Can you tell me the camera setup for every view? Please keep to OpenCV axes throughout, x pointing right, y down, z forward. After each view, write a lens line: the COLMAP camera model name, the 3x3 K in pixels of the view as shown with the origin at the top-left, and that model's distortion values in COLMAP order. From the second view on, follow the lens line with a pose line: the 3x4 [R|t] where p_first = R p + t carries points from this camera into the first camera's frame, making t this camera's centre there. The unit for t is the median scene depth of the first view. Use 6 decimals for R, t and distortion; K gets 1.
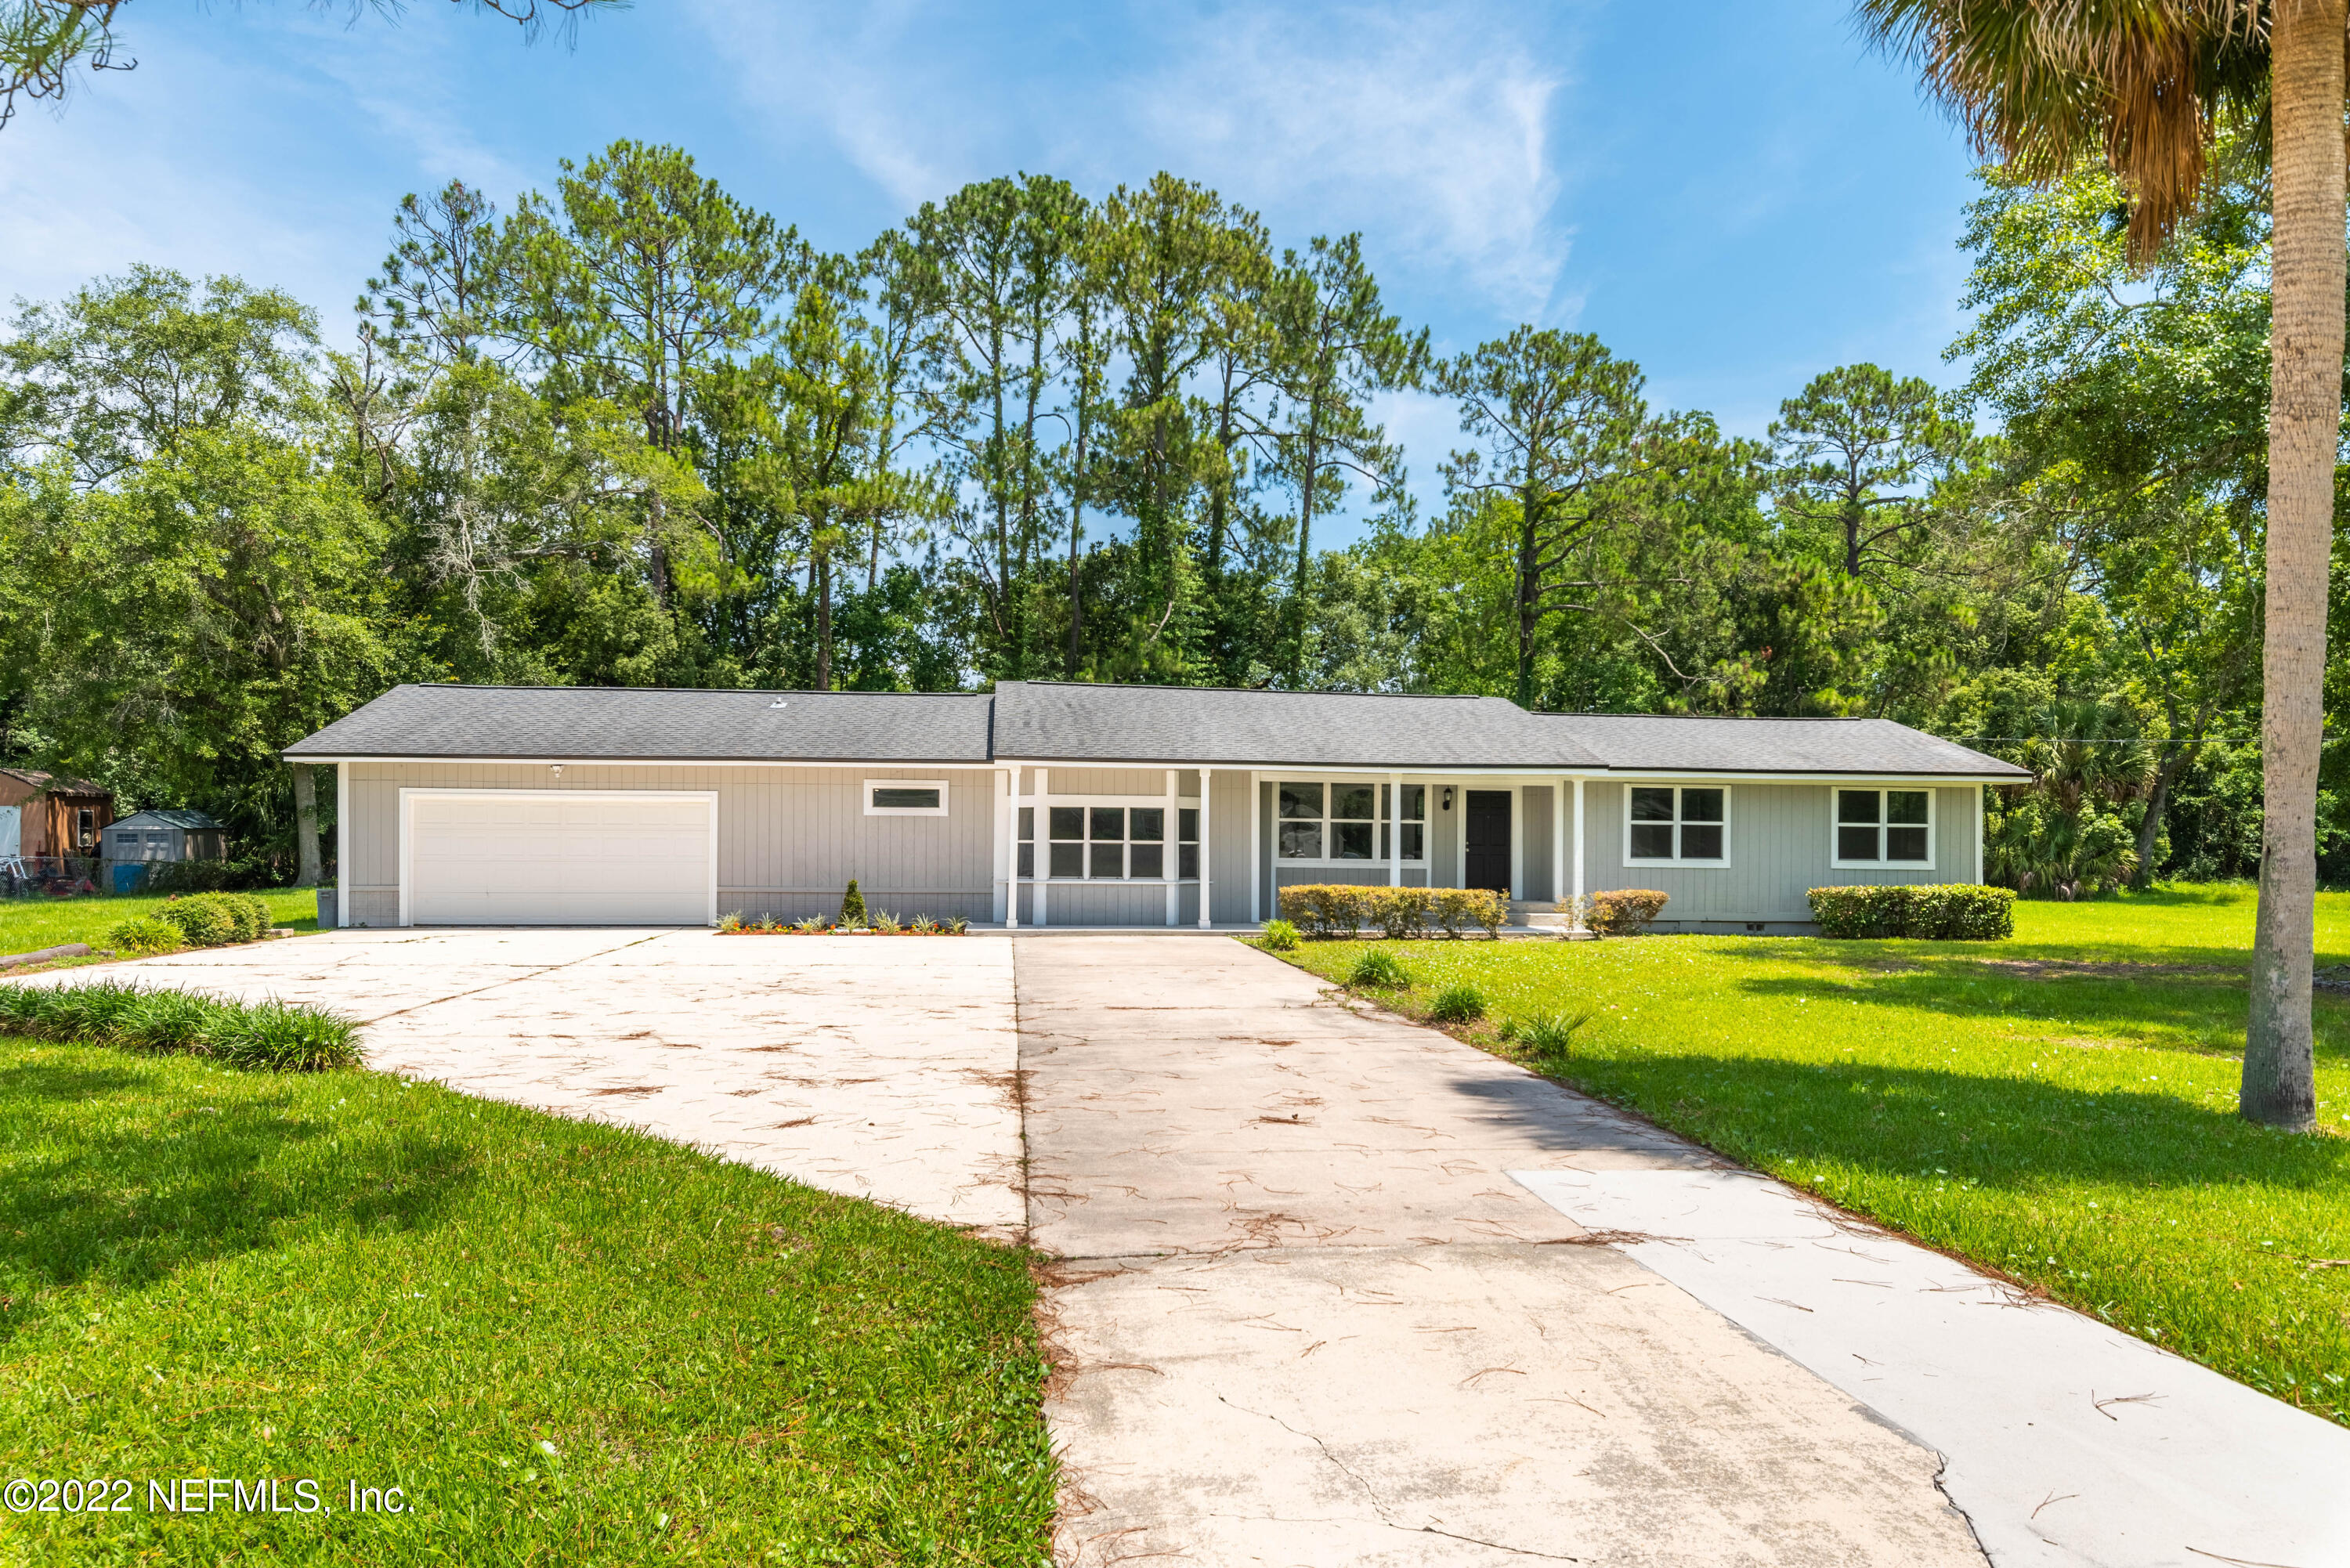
lens RADIAL K [[1540.8, 0, 1174.4], [0, 1540.8, 855.8], [0, 0, 1]] dist [0.013939, -0.001862]
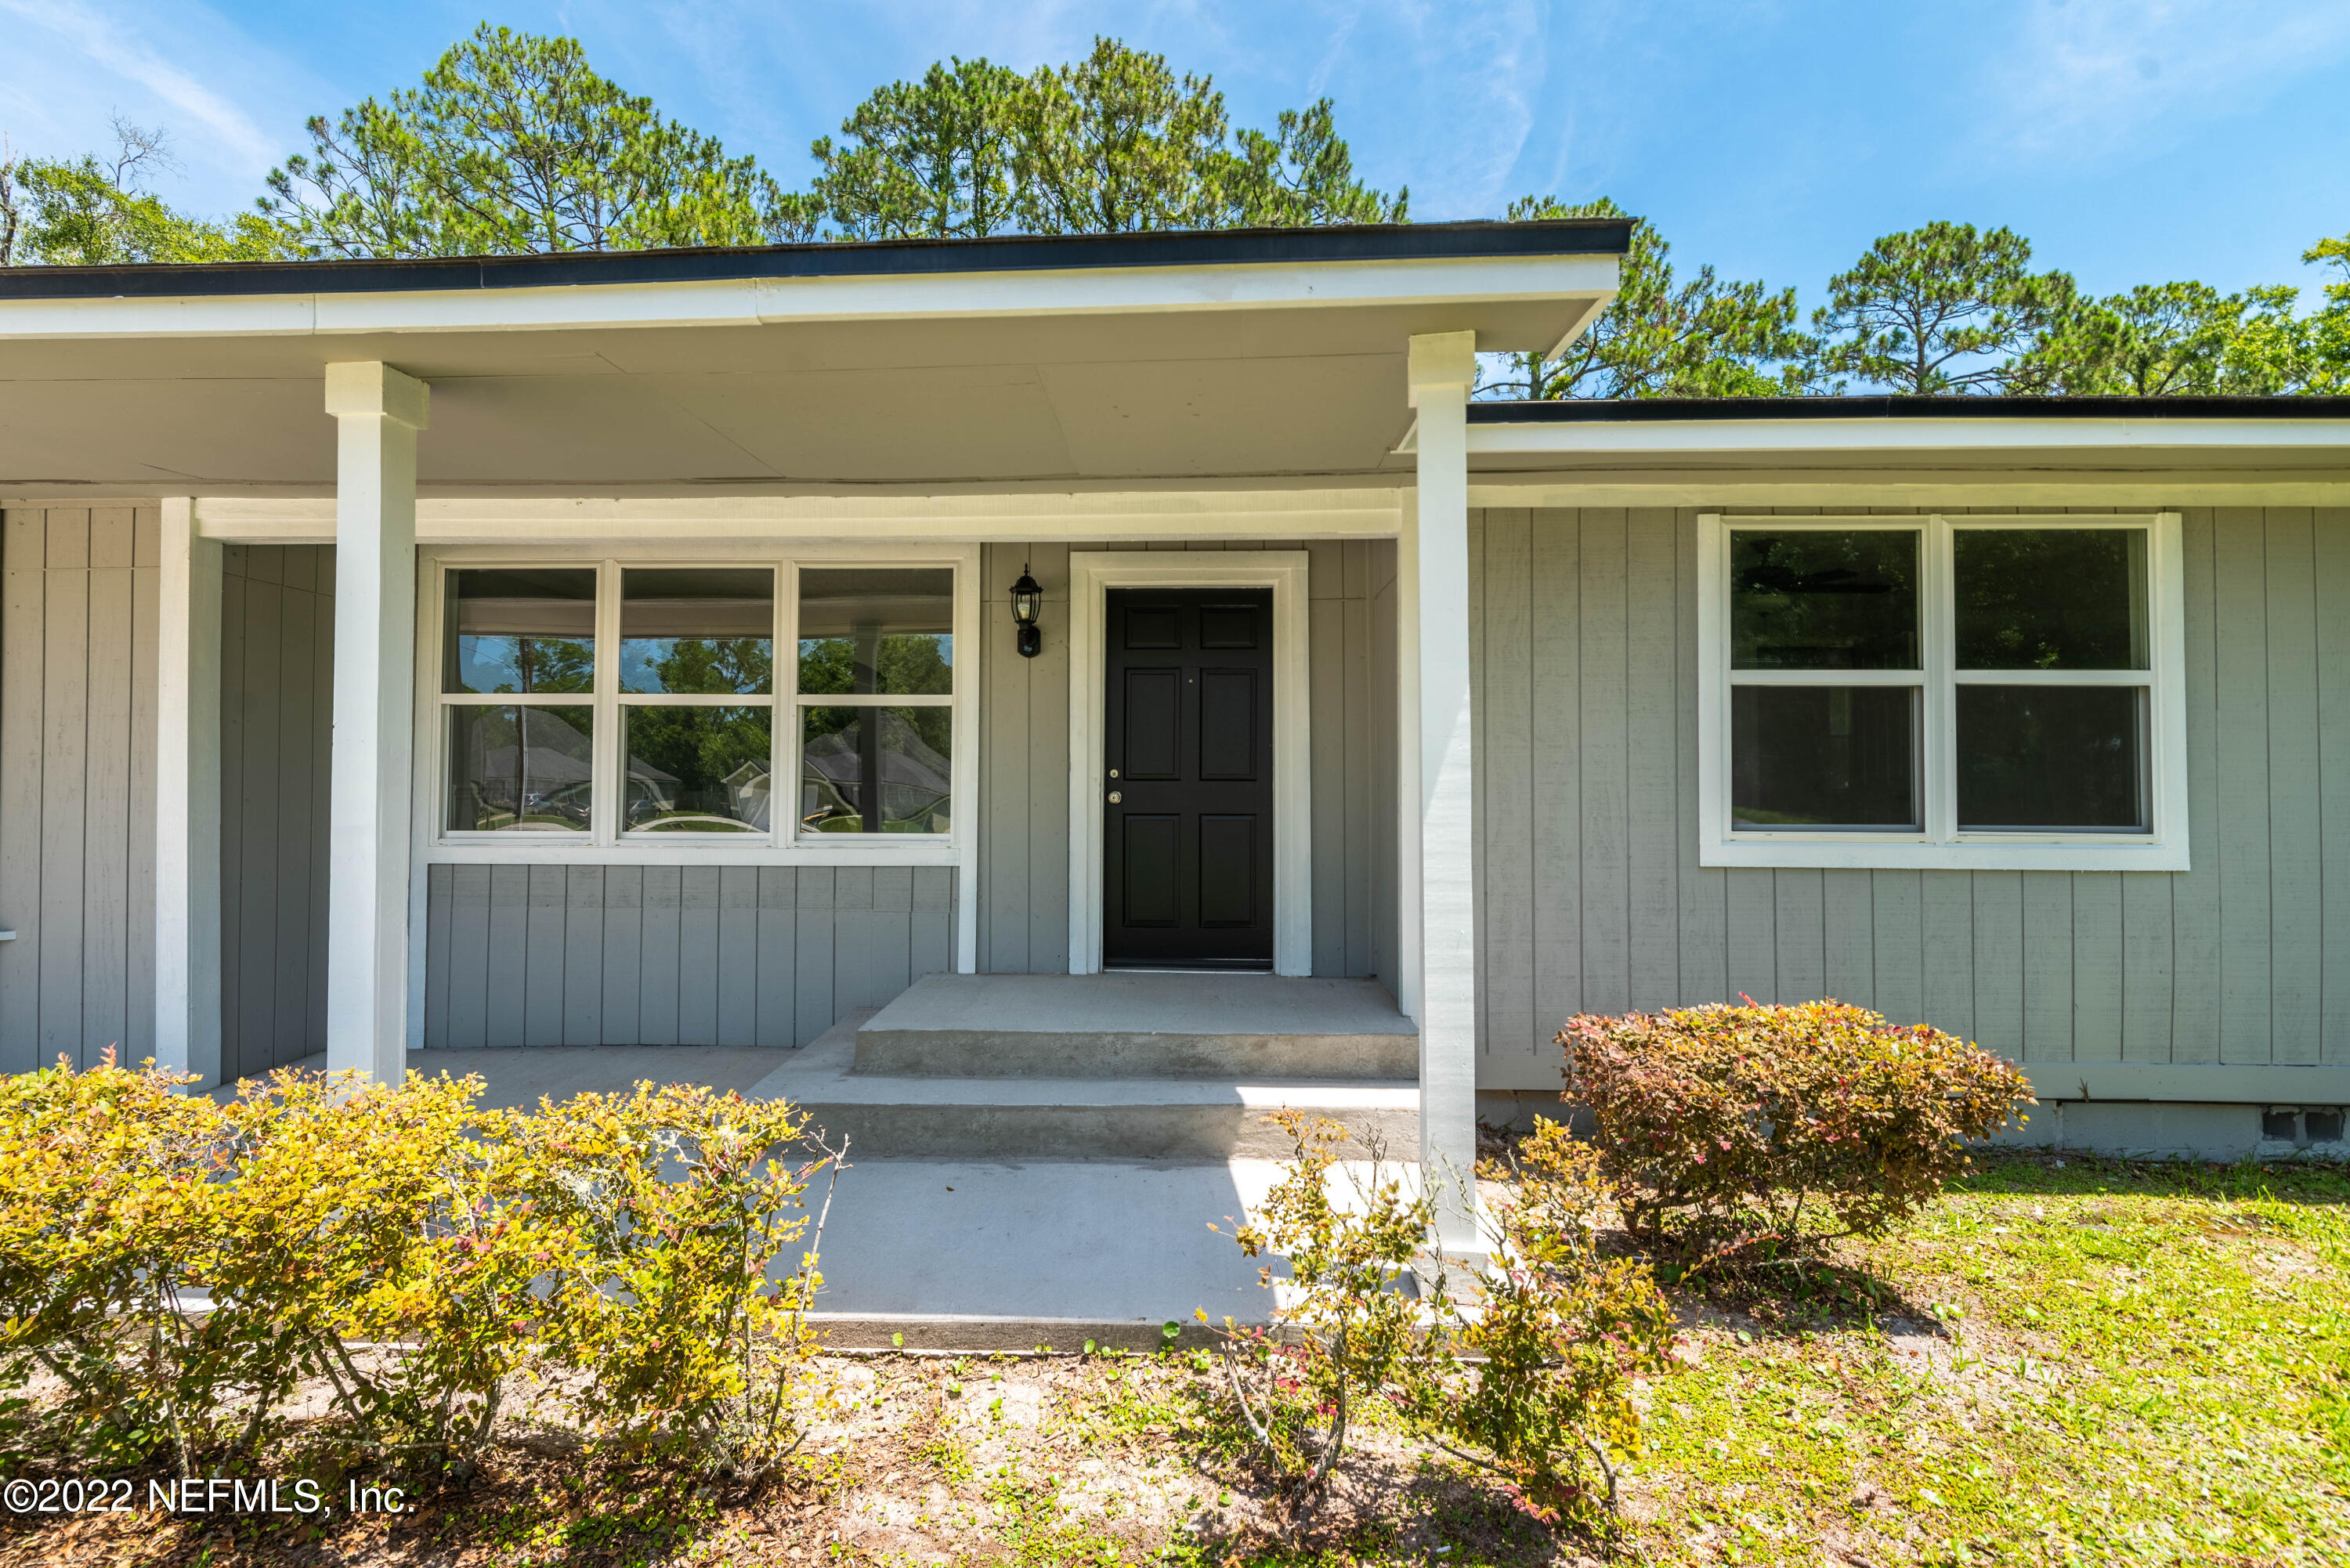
lens RADIAL K [[1069.4, 0, 1175.0], [0, 1069.4, 784.0], [0, 0, 1]] dist [0.001976, 0.000274]
pose [[0.991760, -0.007945, -0.127861, 0.227687], [0.006555, 0.999915, -0.011291, -0.003882], [0.127940, 0.010359, 0.991728, 0.811389]]
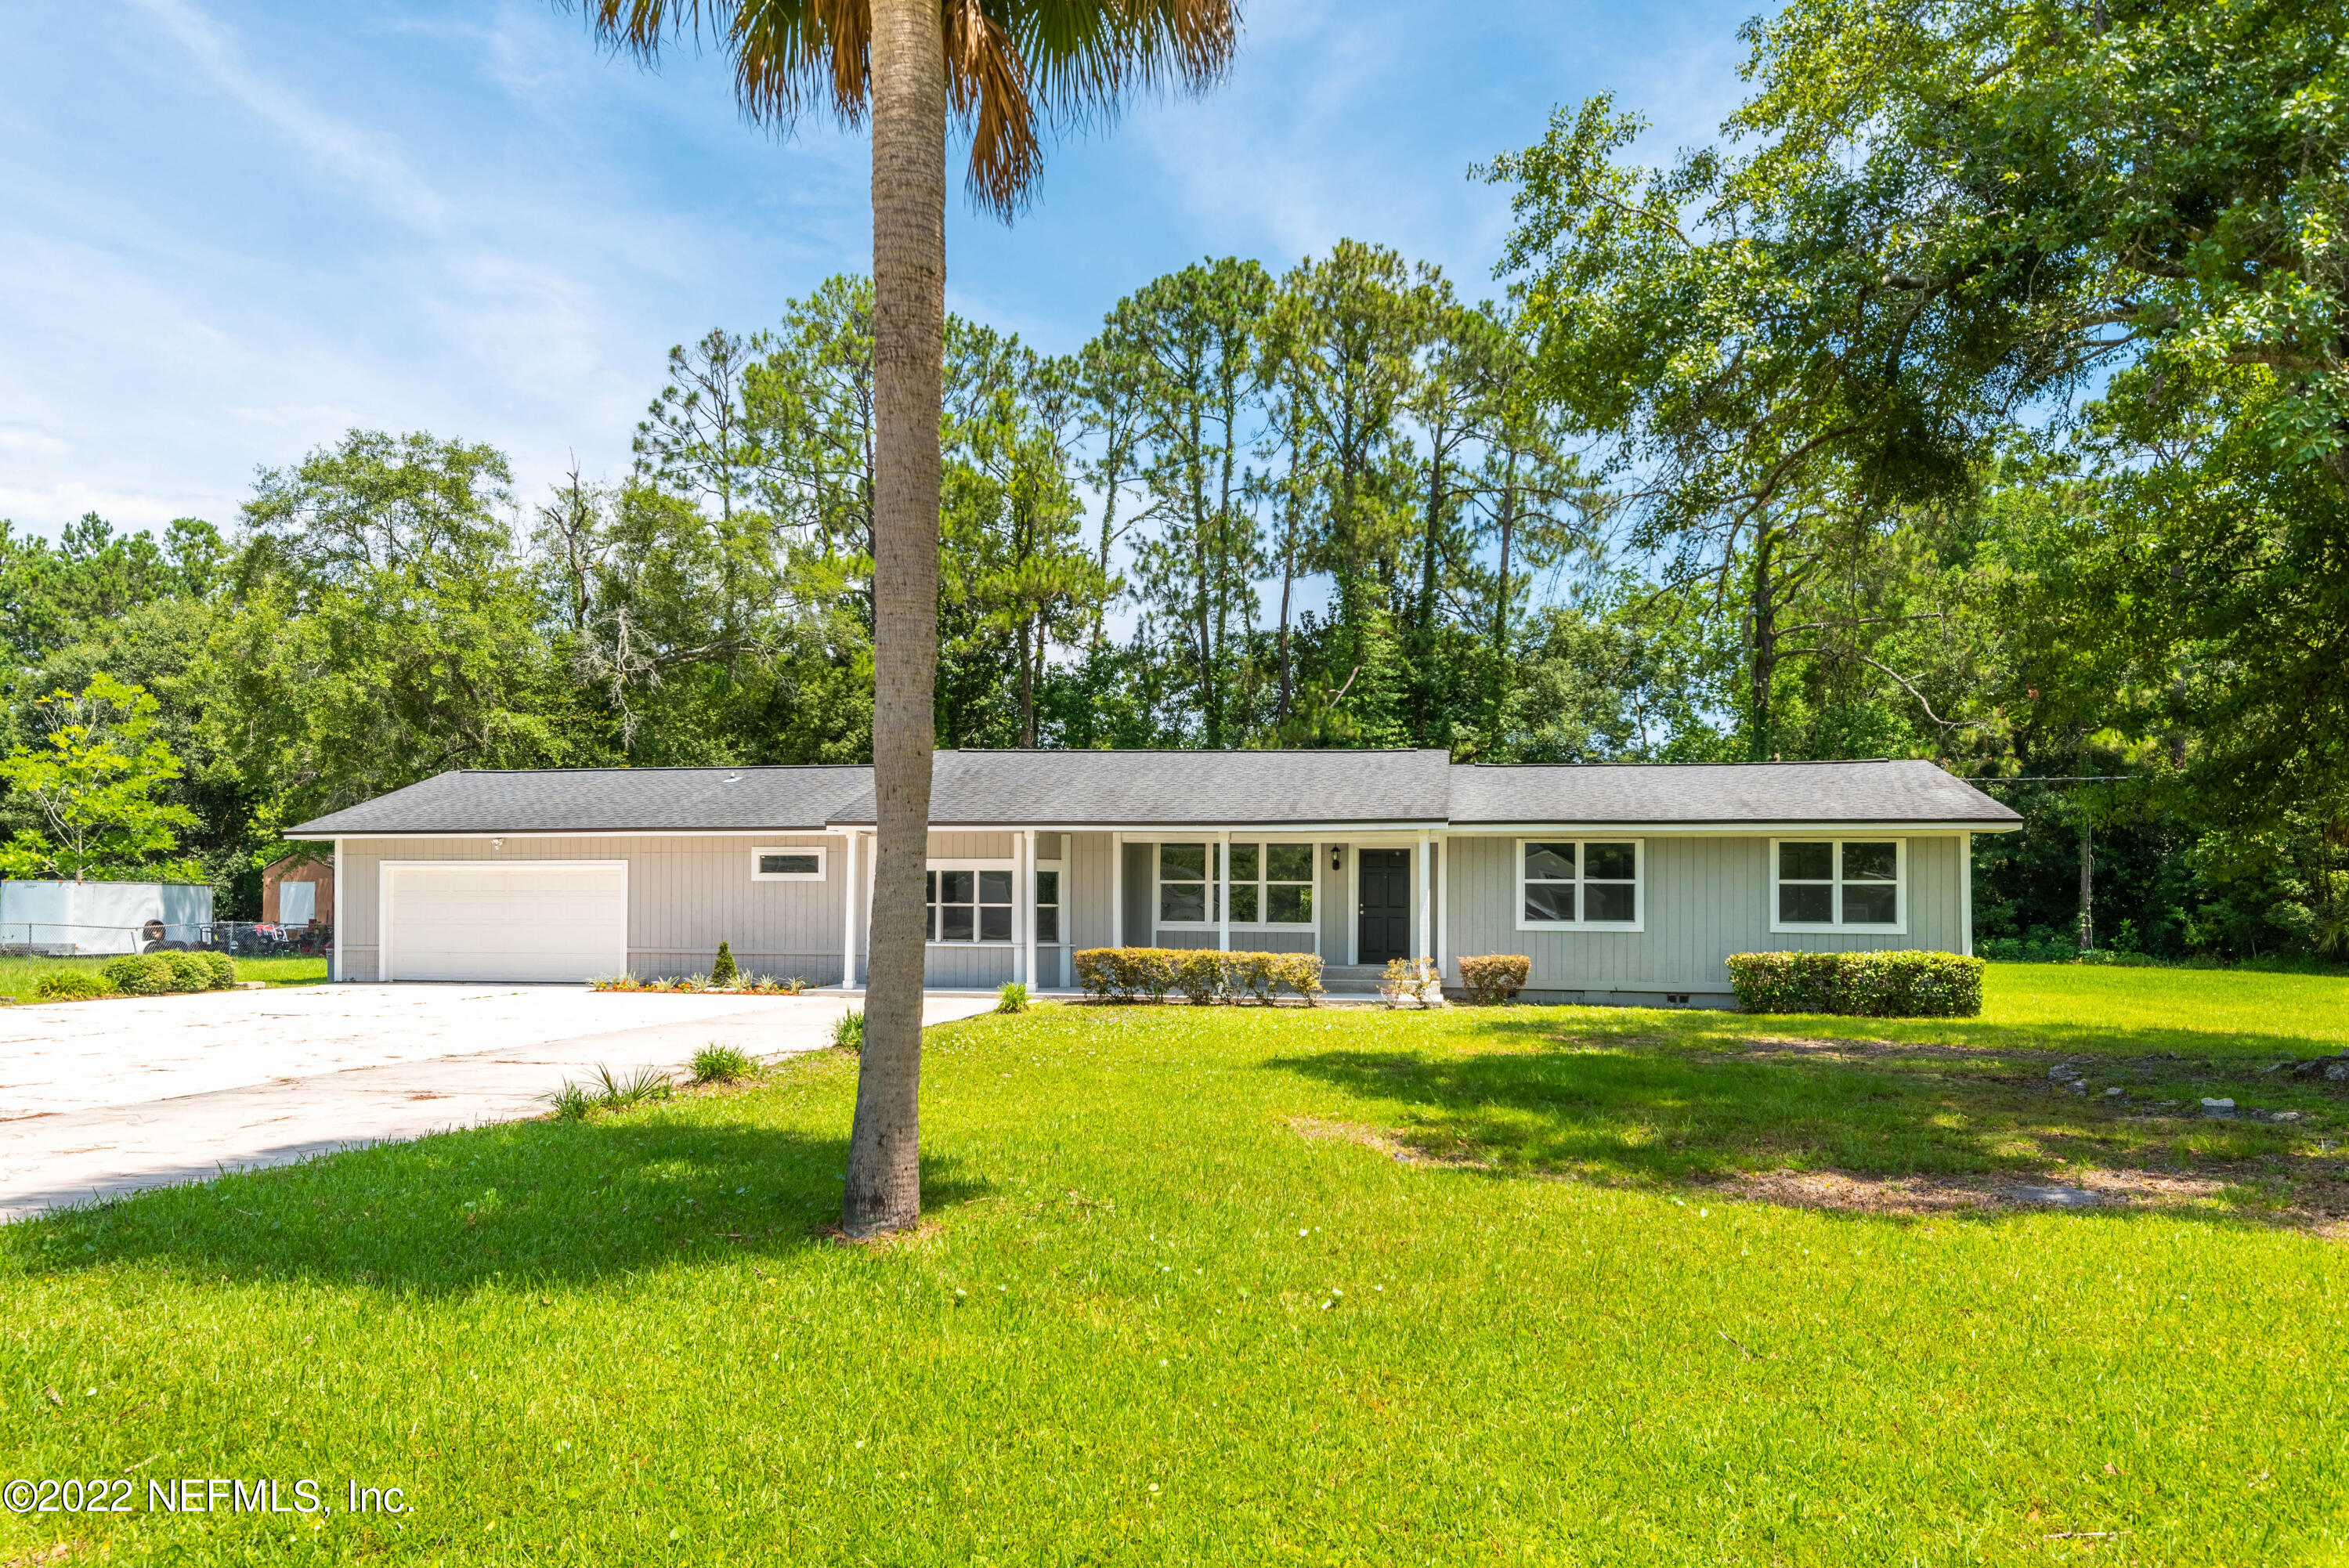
lens RADIAL K [[1540.2, 0, 1173.9], [0, 1540.2, 855.8], [0, 0, 1]] dist [0.013939, -0.001862]
pose [[0.957087, -0.014298, -0.289447, 0.354206], [0.000037, 0.998788, -0.049216, 0.007774], [0.289800, 0.047093, 0.955928, 0.072172]]
